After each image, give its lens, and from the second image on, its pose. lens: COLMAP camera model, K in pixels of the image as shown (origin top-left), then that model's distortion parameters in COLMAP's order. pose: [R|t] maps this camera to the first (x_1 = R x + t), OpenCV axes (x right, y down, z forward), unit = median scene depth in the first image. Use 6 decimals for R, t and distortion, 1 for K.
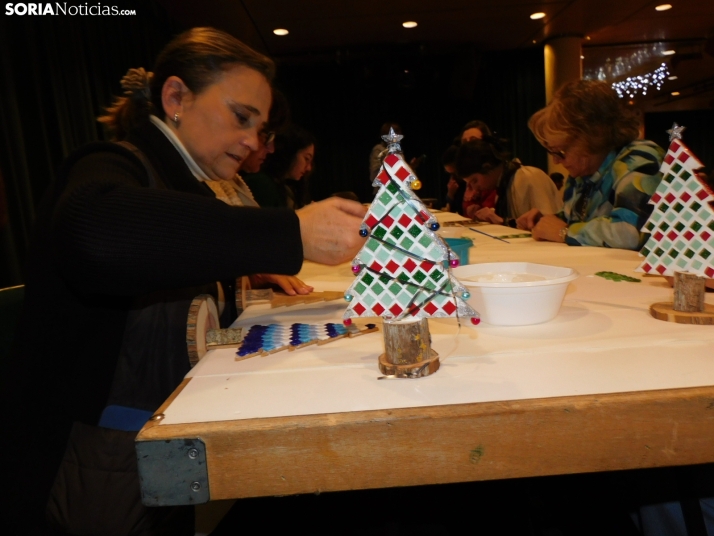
lens RADIAL K [[514.4, 0, 358.3], [0, 514.4, 266.3], [0, 0, 1]] dist [0.004153, -0.004773]
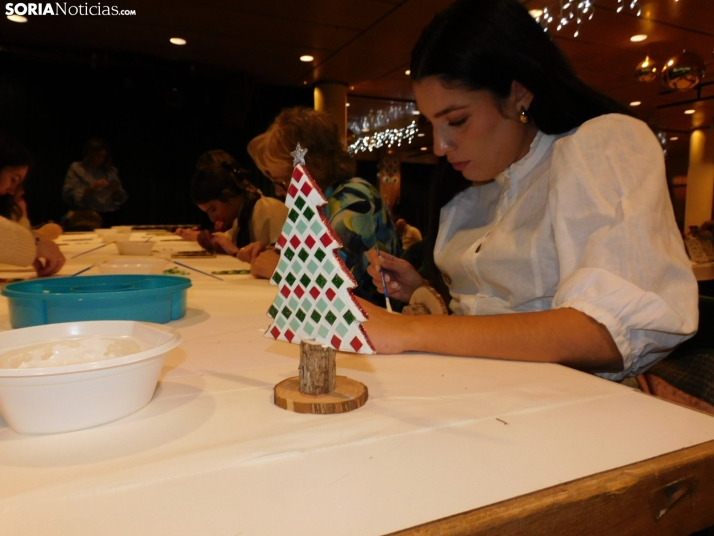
lens RADIAL K [[514.4, 0, 352.1], [0, 514.4, 271.3], [0, 0, 1]] dist [0.004153, -0.004773]
pose [[0.917027, 0.026572, 0.397940, 0.143926], [-0.008421, 0.998846, -0.047290, -0.020539], [-0.398737, 0.040015, 0.916192, 0.104891]]
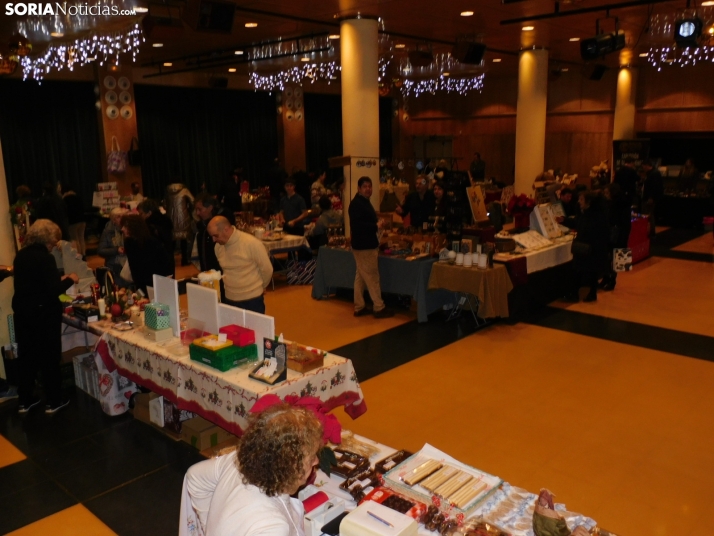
lens RADIAL K [[645.3, 0, 360.0], [0, 645.3, 266.6], [0, 0, 1]] dist [0.007956, 0.000780]
pose [[0.698073, -0.089018, 0.710472, 1.386163], [0.076987, 0.995821, 0.049126, -0.797762], [-0.711876, 0.020404, 0.702009, 1.636355]]
